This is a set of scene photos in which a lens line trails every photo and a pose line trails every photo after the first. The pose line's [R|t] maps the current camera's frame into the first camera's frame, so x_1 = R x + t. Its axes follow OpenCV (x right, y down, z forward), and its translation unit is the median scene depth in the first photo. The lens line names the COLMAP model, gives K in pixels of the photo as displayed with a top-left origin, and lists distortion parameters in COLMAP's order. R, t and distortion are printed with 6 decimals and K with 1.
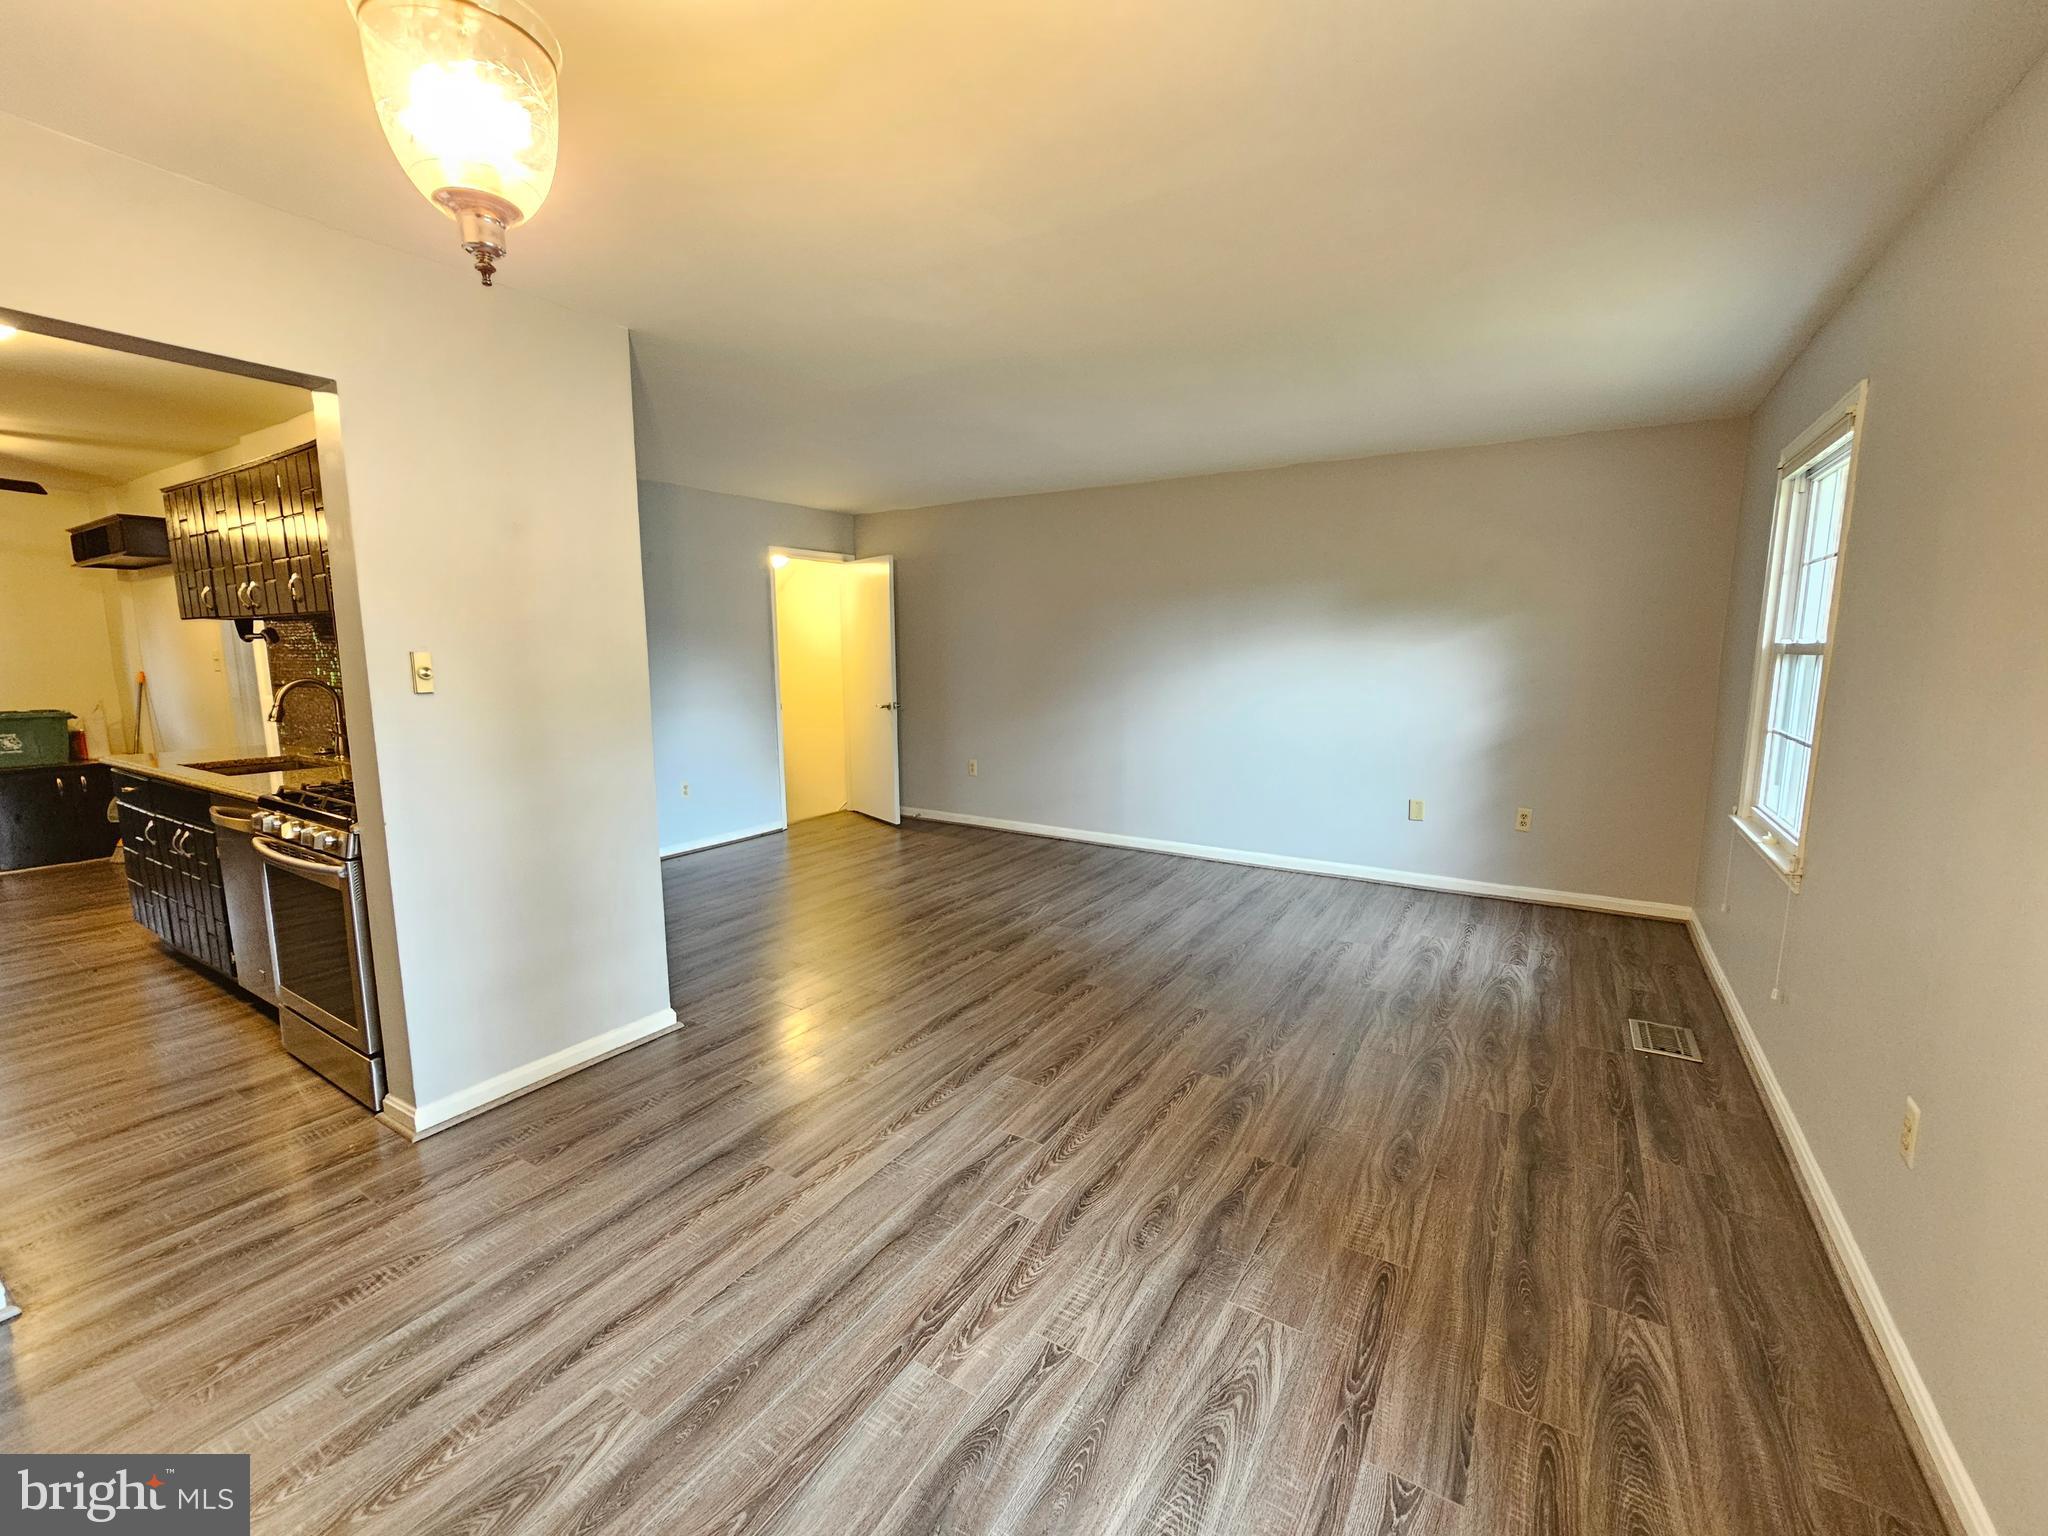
lens RADIAL K [[843.3, 0, 1031.8], [0, 843.3, 764.1], [0, 0, 1]] dist [-0.004094, 0.002730]
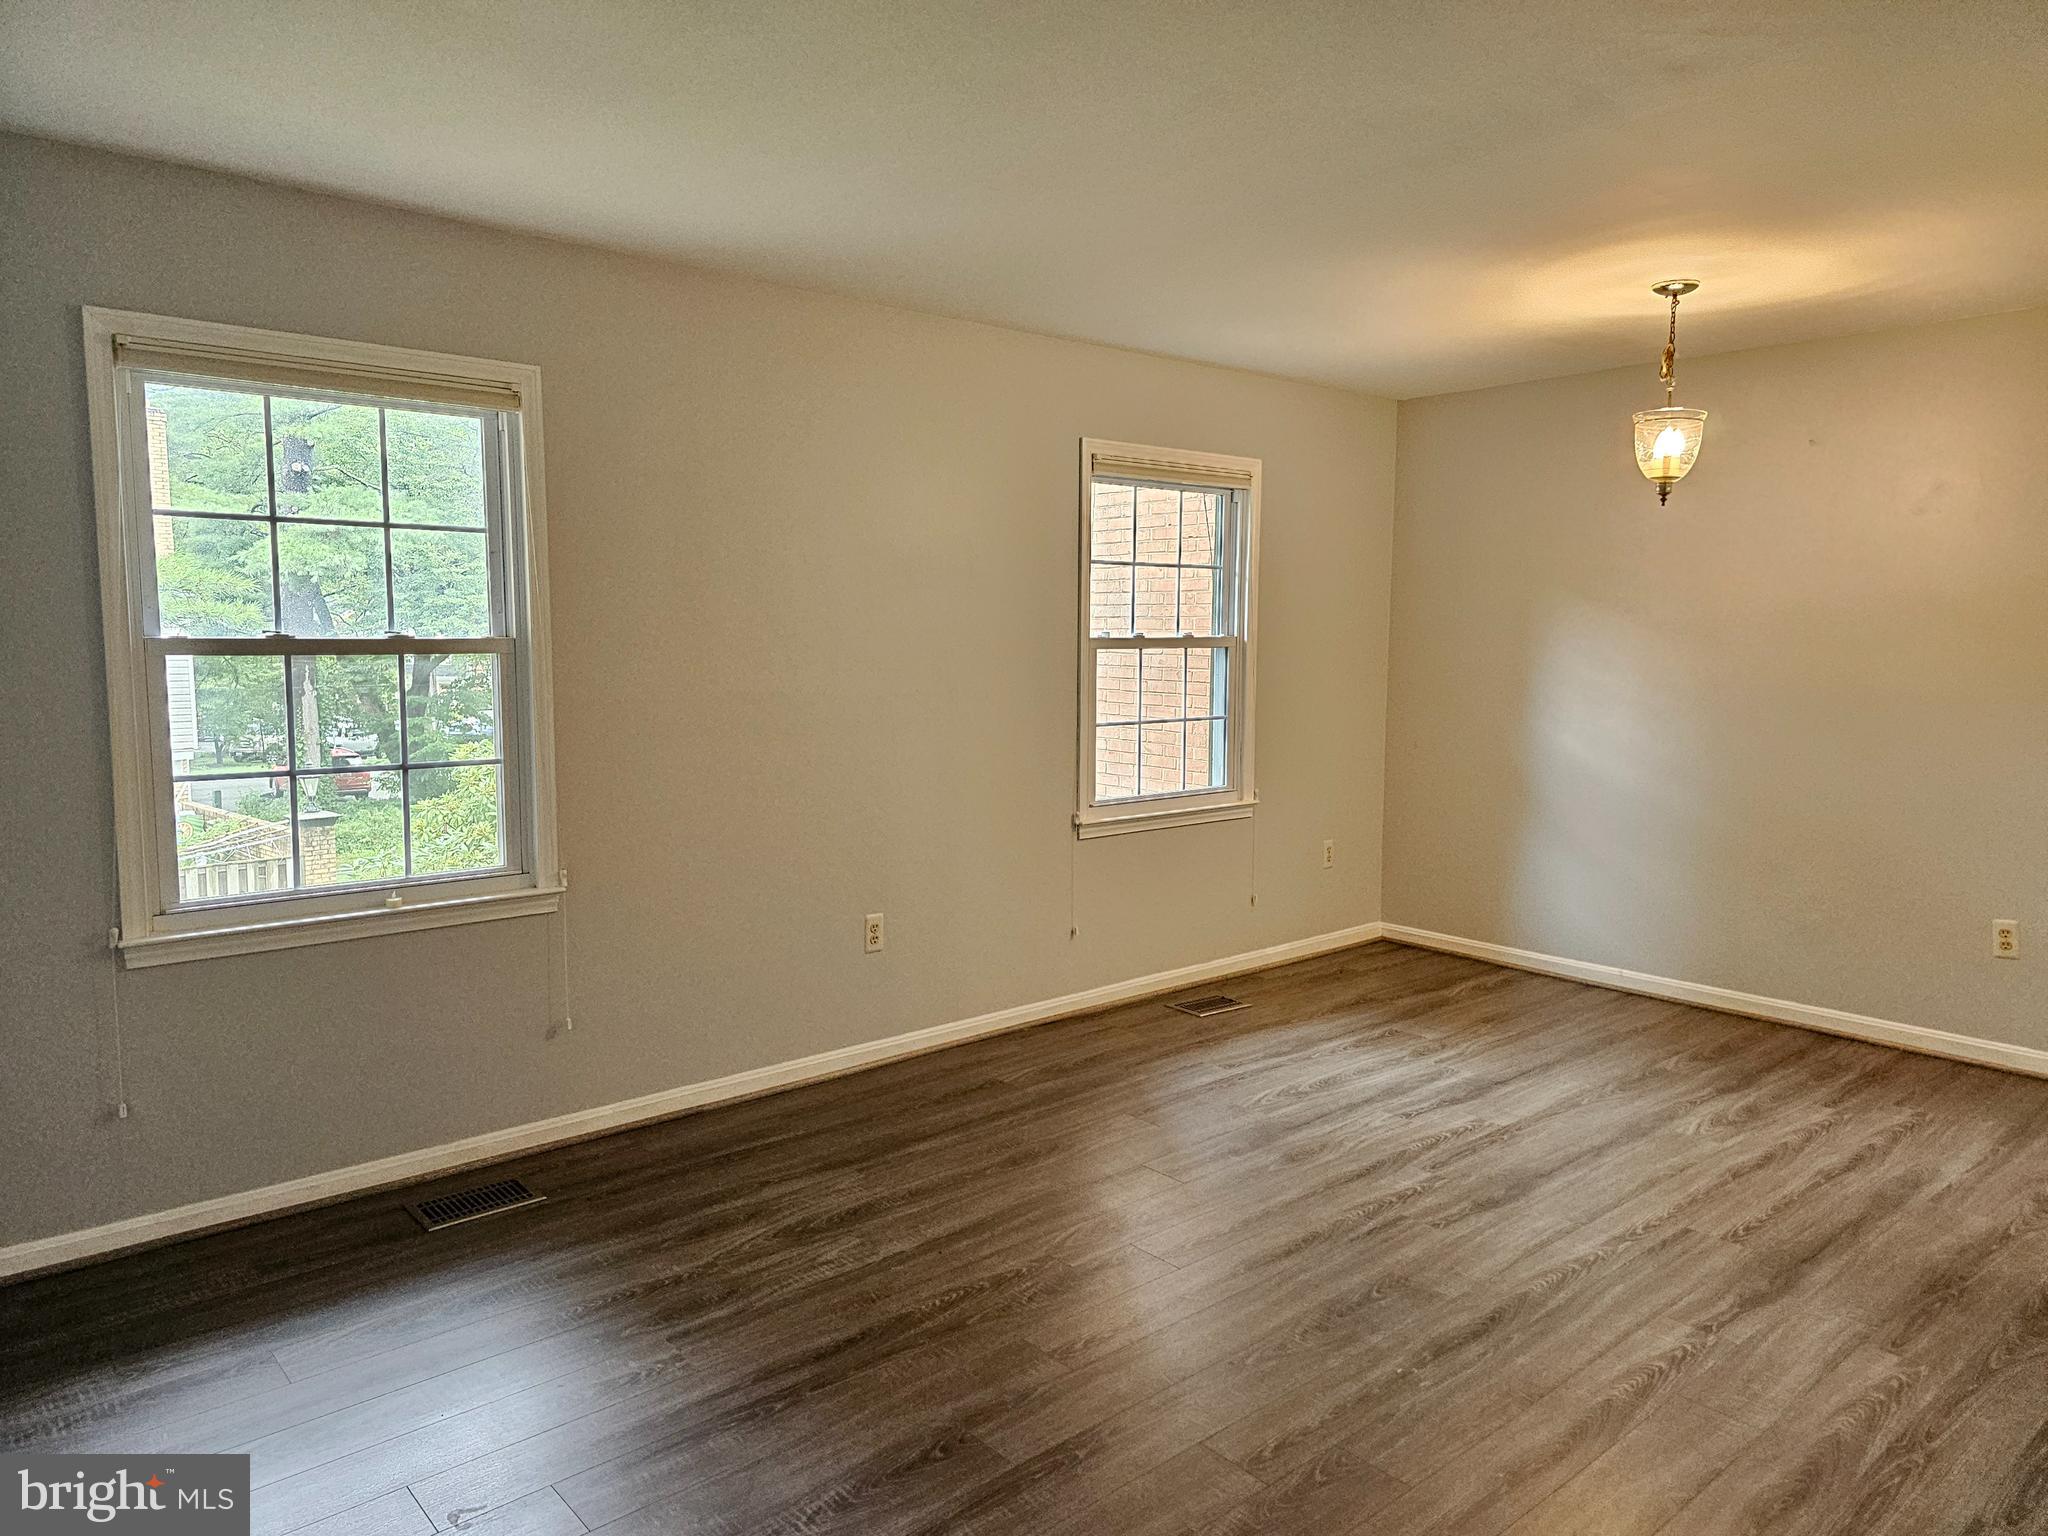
lens RADIAL K [[1376.9, 0, 1024.0], [0, 1376.9, 768.0], [0, 0, 1]] dist [0.057898, -0.051701]
pose [[-0.956002, -0.031058, 0.291713, -0.014755], [0.038380, 0.972592, 0.229328, -0.279498], [-0.290840, 0.230434, -0.928608, 1.901337]]
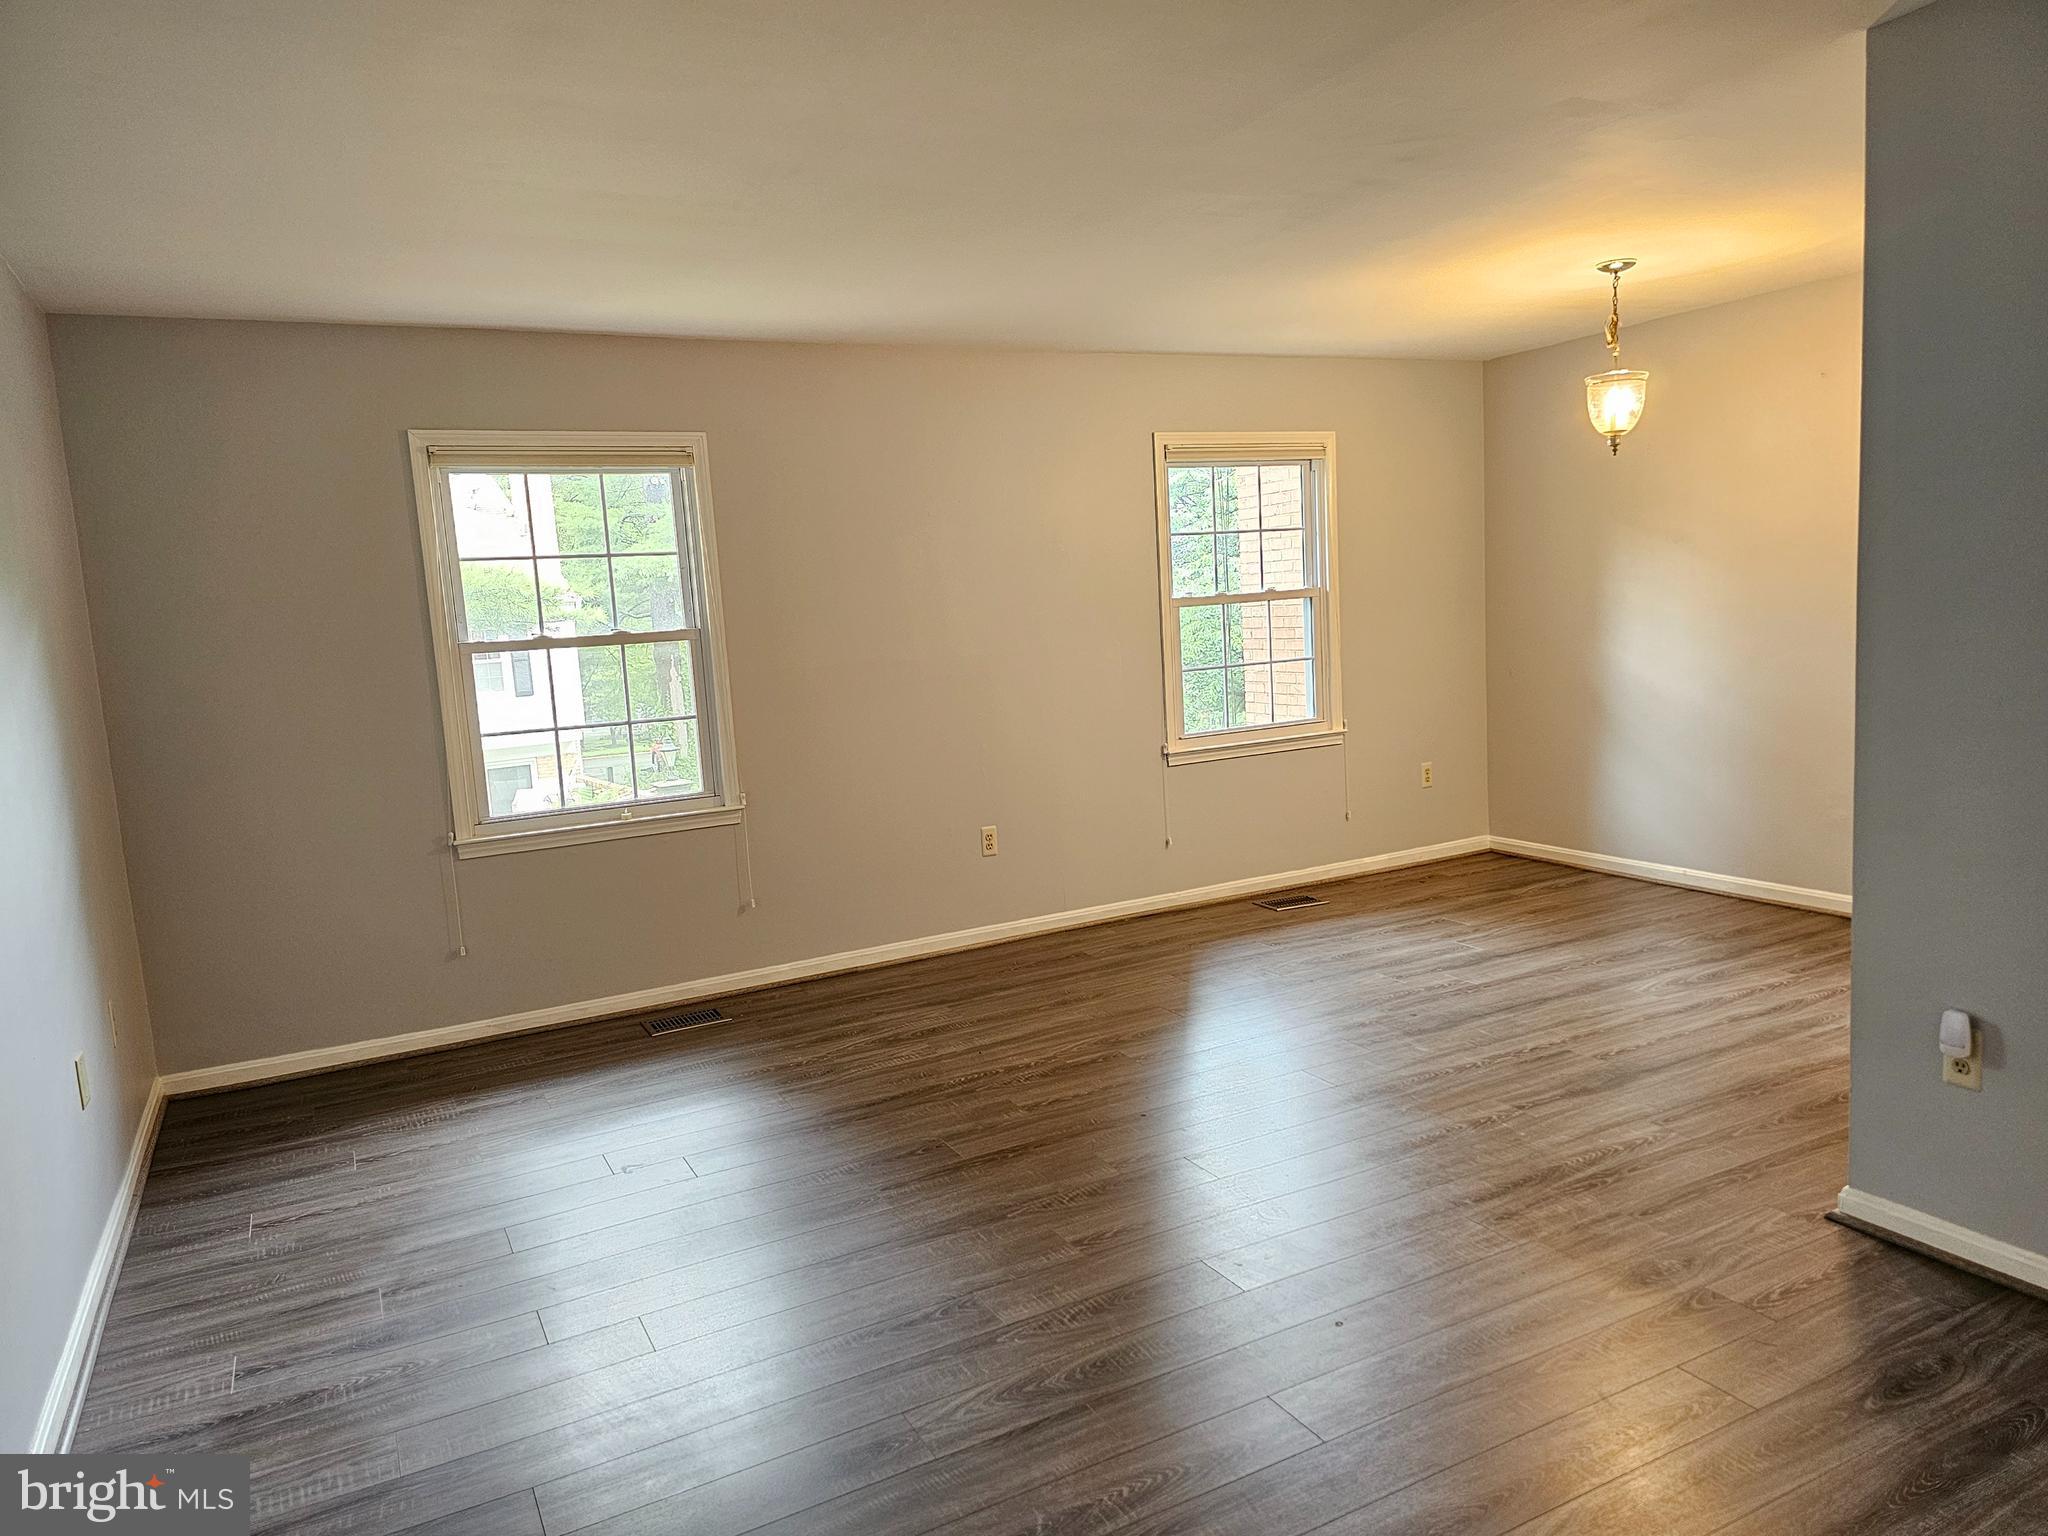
lens RADIAL K [[1370.1, 0, 1021.8], [0, 1370.1, 777.6], [0, 0, 1]] dist [0.080744, -0.088907]
pose [[-0.859581, -0.013421, 0.510823, -0.455373], [0.130473, 0.960757, 0.244793, -0.316838], [-0.494062, 0.277068, -0.824097, 2.136402]]
